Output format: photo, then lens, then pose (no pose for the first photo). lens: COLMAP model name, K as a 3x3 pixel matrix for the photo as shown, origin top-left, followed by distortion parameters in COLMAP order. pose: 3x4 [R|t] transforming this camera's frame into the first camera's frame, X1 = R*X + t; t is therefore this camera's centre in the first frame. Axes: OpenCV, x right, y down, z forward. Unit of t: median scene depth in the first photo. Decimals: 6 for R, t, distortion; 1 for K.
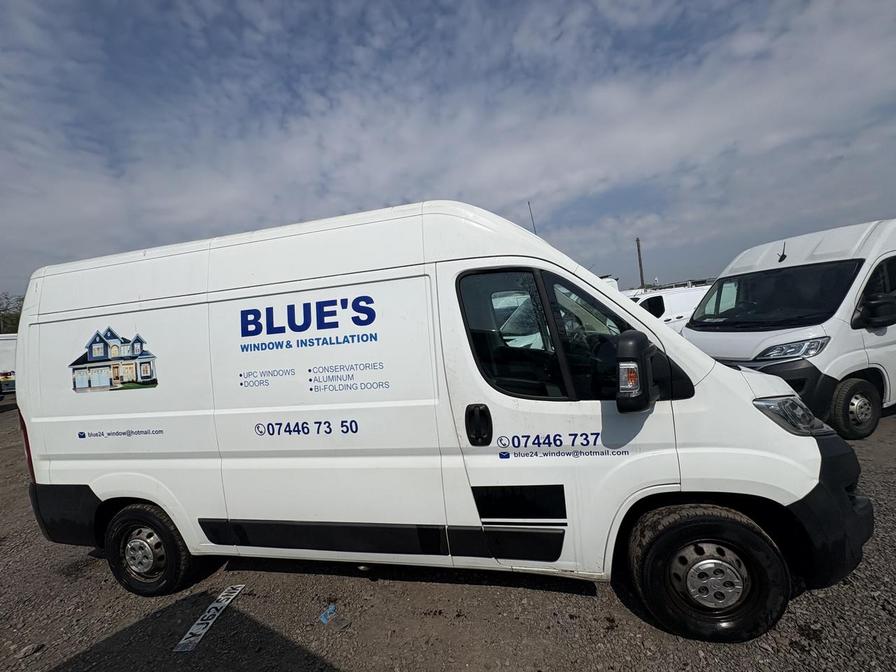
lens RADIAL K [[357.5, 0, 447.4], [0, 357.5, 336.9], [0, 0, 1]] dist [0.001350, 0.000242]
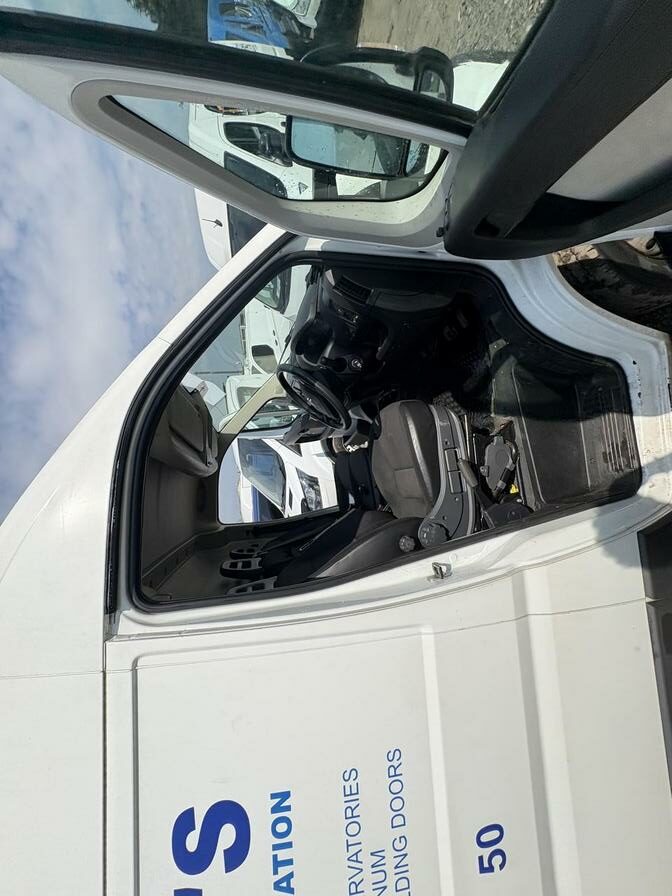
lens RADIAL K [[357.5, 0, 336.7], [0, 357.5, 451.1], [0, 0, 1]] dist [0.001350, 0.000242]
pose [[-0.001749, -0.961875, 0.273485, 0.064267], [0.990372, 0.036191, 0.133619, -0.004948], [-0.138422, 0.271086, 0.952550, 0.491749]]
